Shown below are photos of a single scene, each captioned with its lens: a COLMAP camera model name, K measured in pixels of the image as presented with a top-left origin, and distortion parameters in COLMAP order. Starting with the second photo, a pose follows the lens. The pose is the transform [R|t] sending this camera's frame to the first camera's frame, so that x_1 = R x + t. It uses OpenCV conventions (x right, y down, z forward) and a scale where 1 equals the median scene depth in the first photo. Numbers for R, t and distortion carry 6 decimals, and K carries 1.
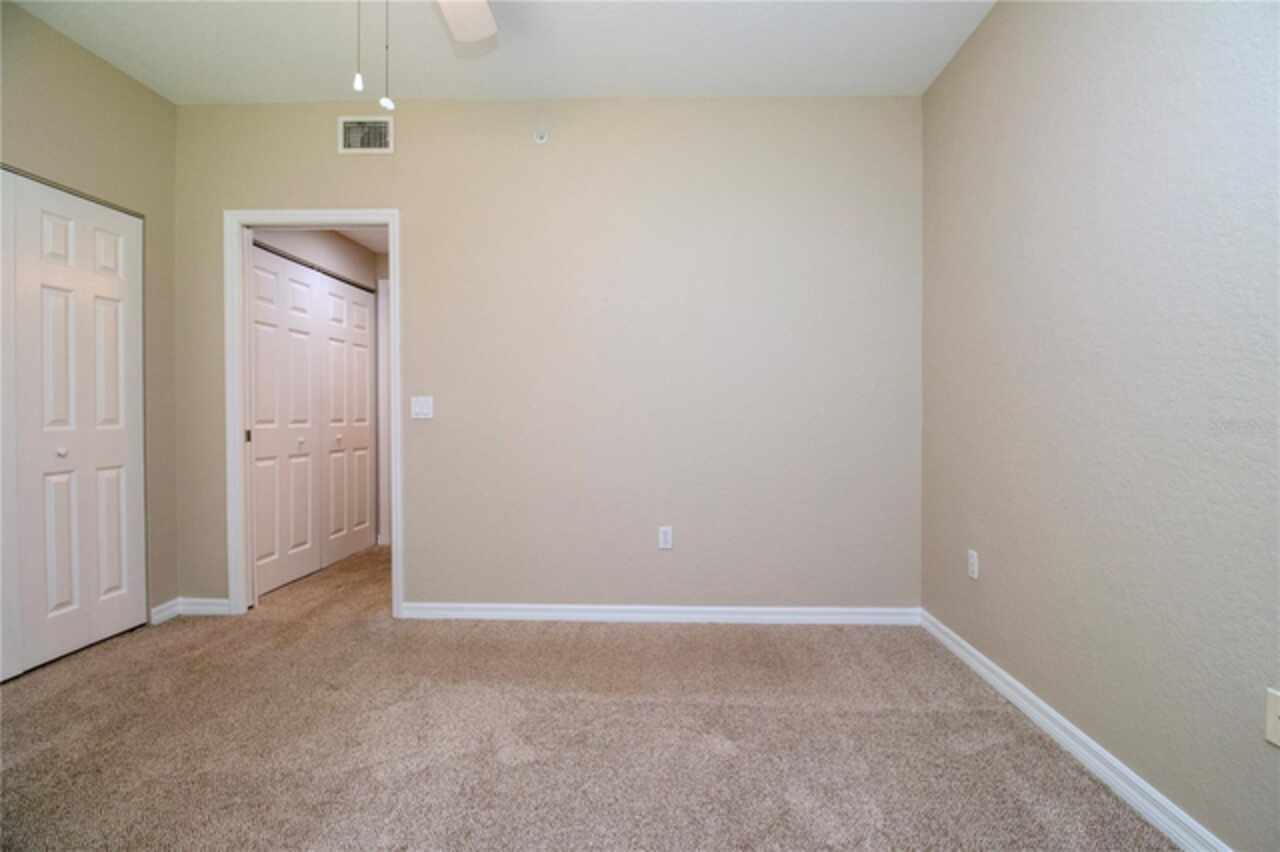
lens RADIAL K [[607.1, 0, 640.0], [0, 607.1, 426.0], [0, 0, 1]] dist [-0.000537, -0.000295]
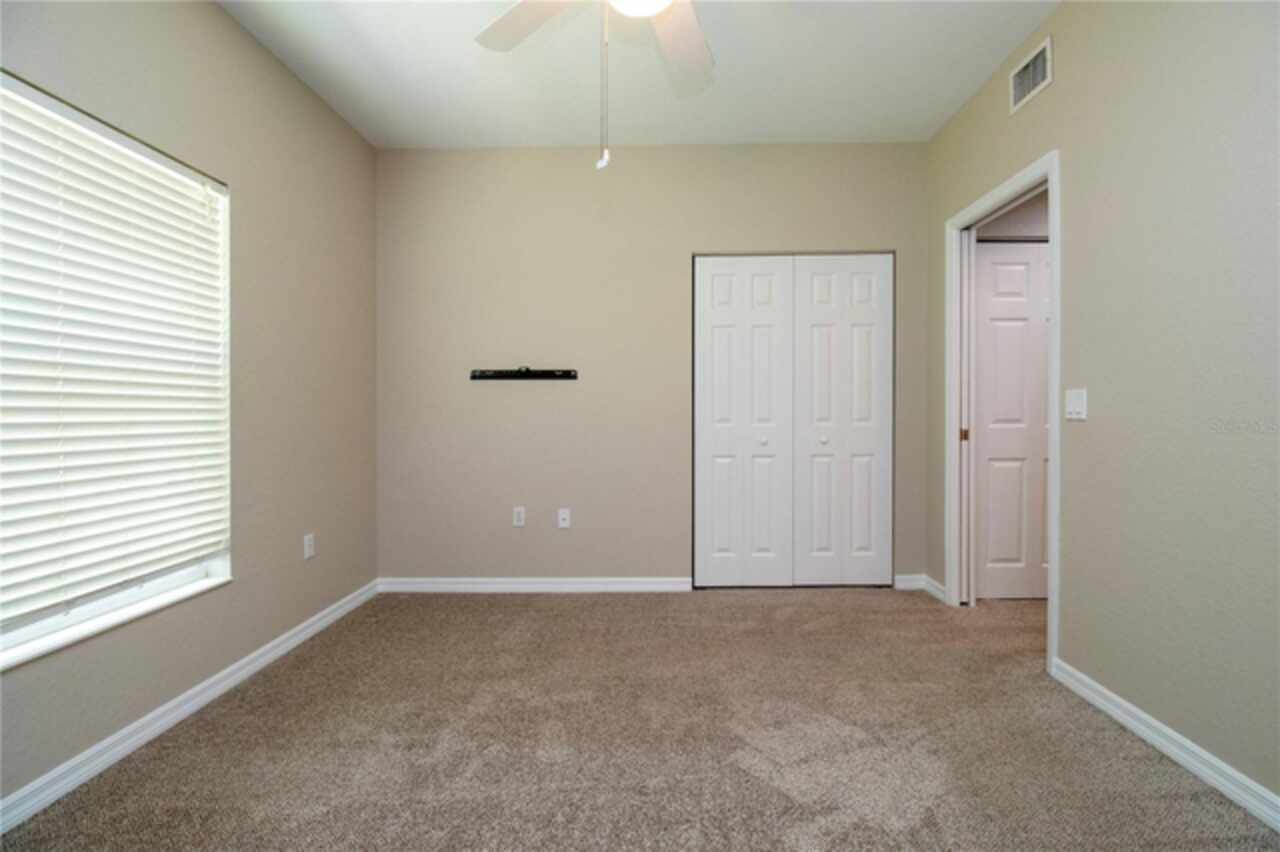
lens RADIAL K [[596.2, 0, 657.8], [0, 596.2, 421.1], [0, 0, 1]] dist [-0.001936, -0.000217]
pose [[0.038812, 0.010295, -0.999193, 0.363452], [-0.015745, 0.999829, 0.009690, -0.009128], [0.999122, 0.015356, 0.038968, 0.488548]]
